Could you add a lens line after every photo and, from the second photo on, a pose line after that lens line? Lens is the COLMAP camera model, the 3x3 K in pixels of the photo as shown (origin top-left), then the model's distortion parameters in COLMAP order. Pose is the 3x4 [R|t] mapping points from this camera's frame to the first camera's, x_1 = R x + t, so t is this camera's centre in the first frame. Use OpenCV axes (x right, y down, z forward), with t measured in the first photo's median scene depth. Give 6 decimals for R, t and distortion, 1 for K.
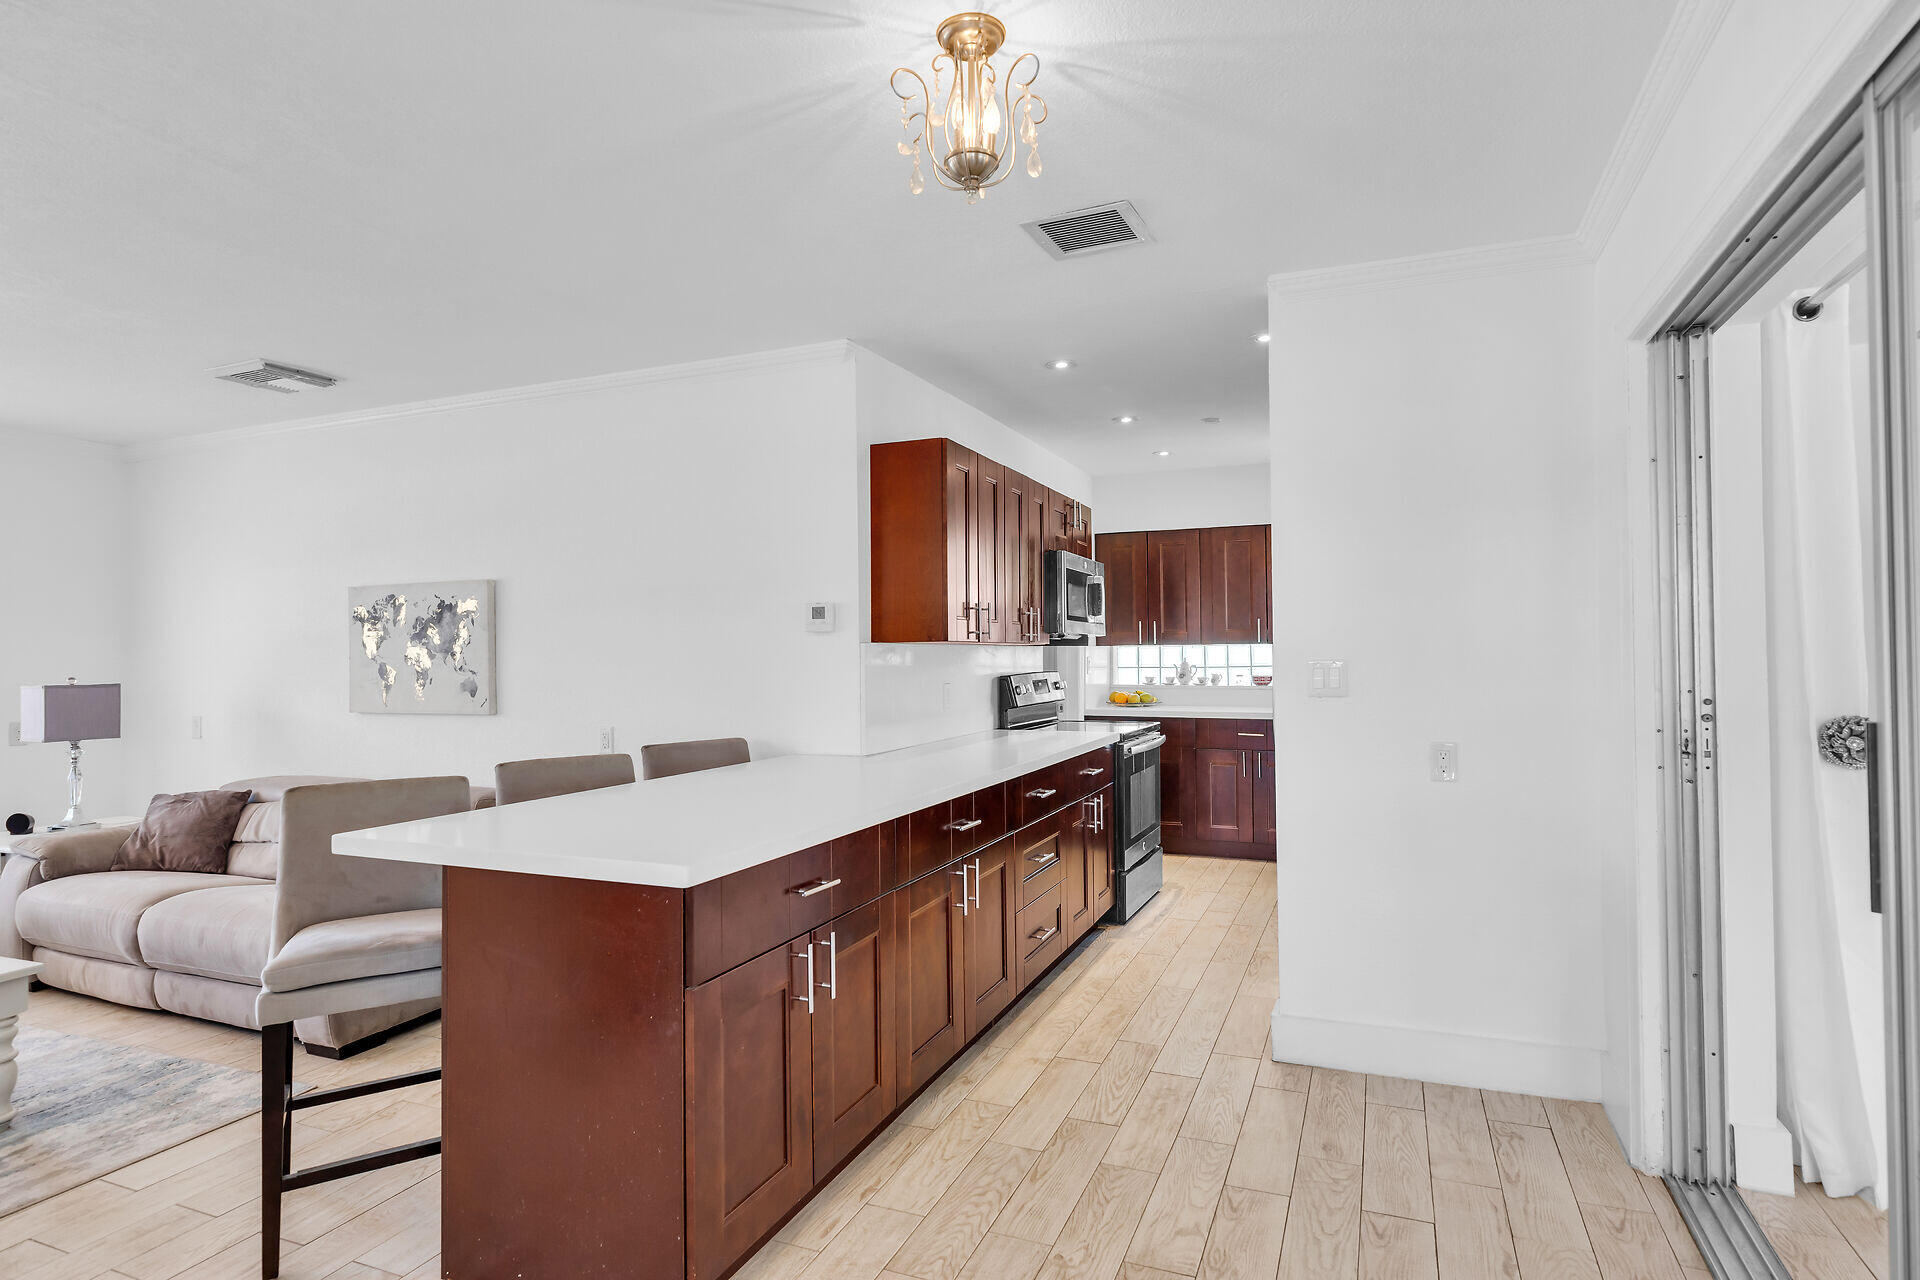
lens RADIAL K [[1014.9, 0, 960.0], [0, 1014.9, 640.0], [0, 0, 1]] dist [0.002101, 0.000781]
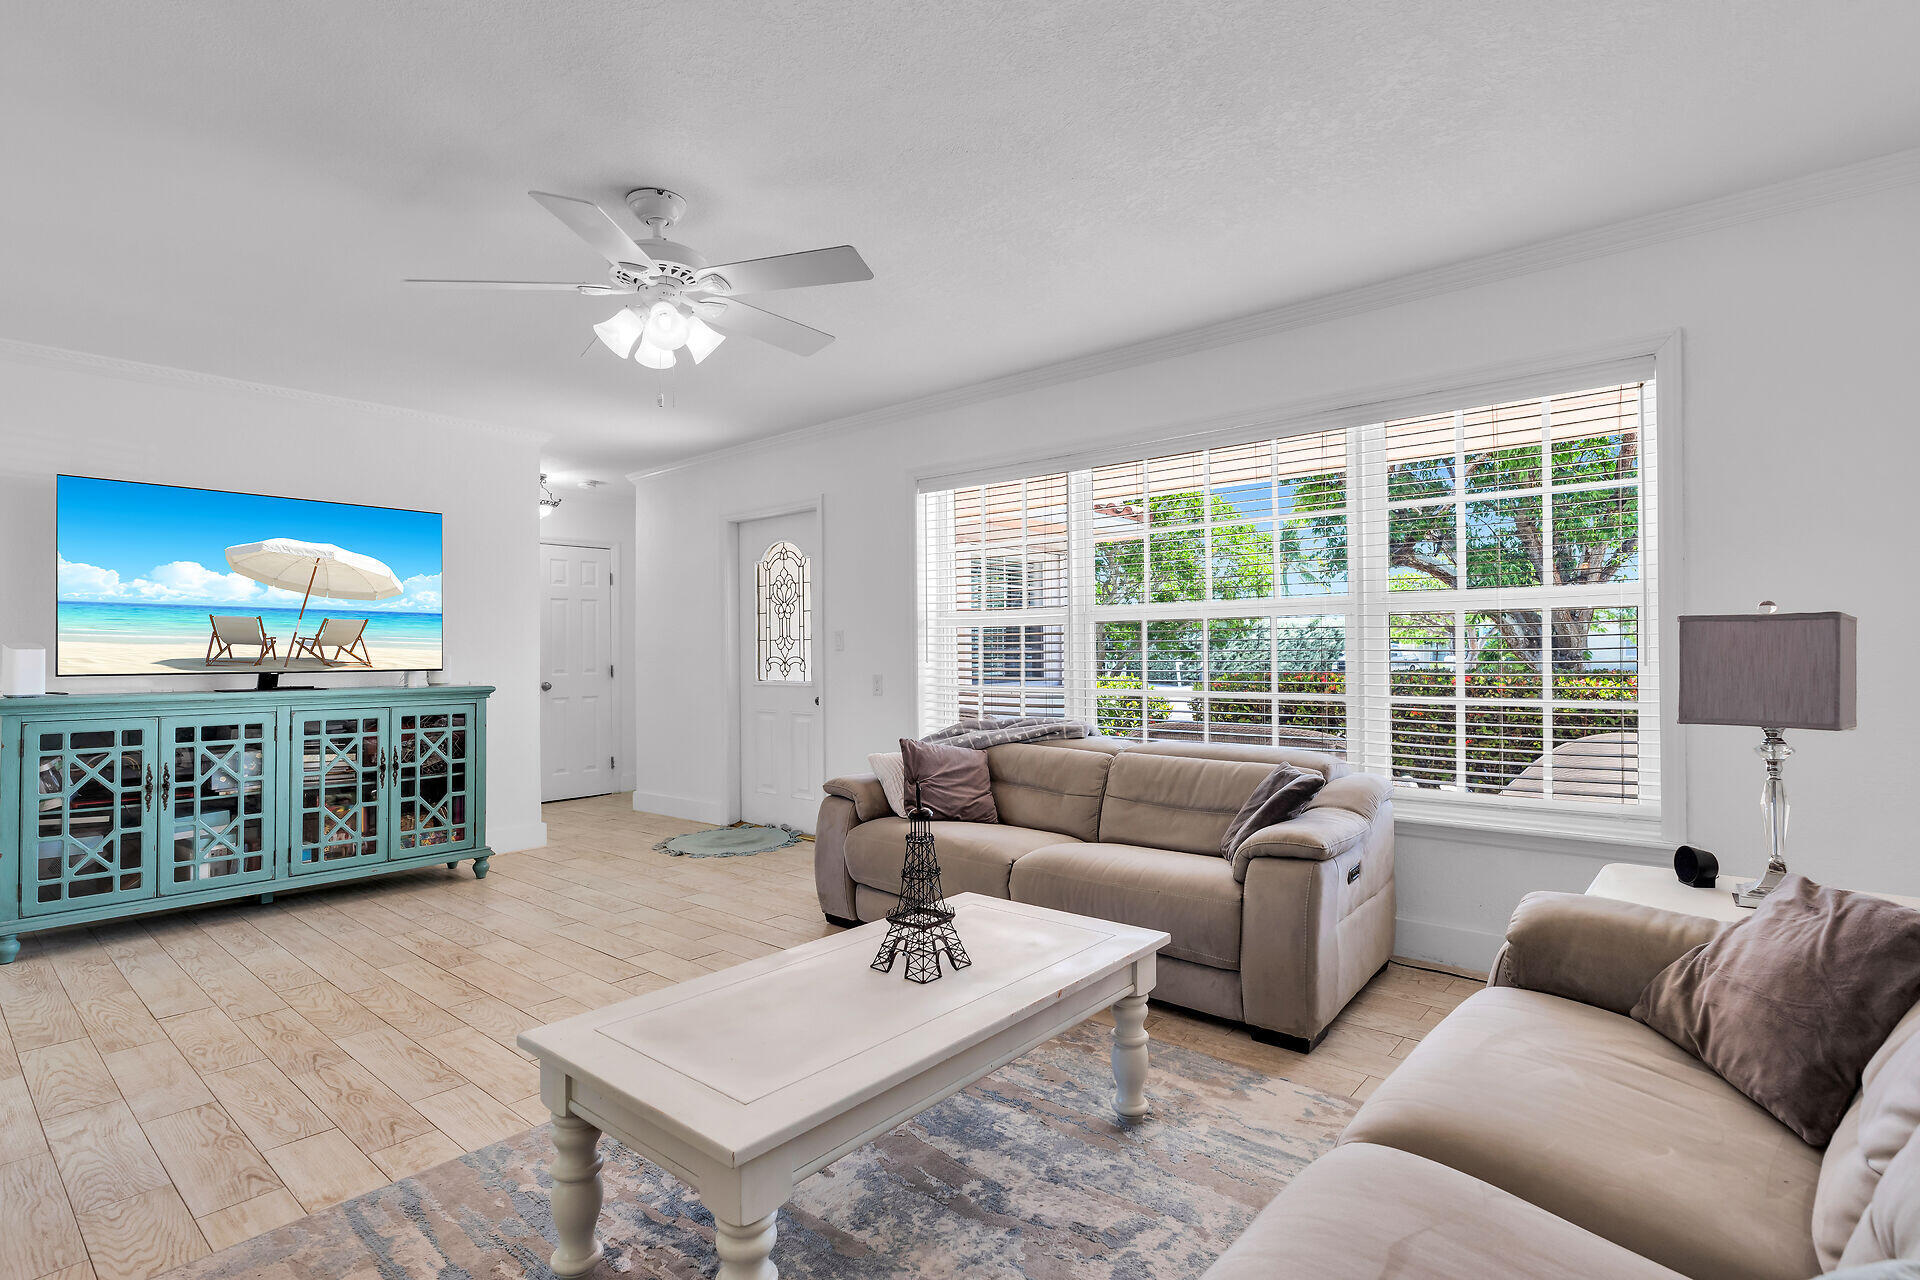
lens RADIAL K [[937.9, 0, 960.0], [0, 937.9, 640.0], [0, 0, 1]] dist [0.001534, 0.000946]
pose [[-0.309067, 0.002128, -0.951038, -0.315652], [0.021539, 0.999757, -0.004762, 0.050756], [0.950796, -0.021956, -0.309037, 0.777028]]
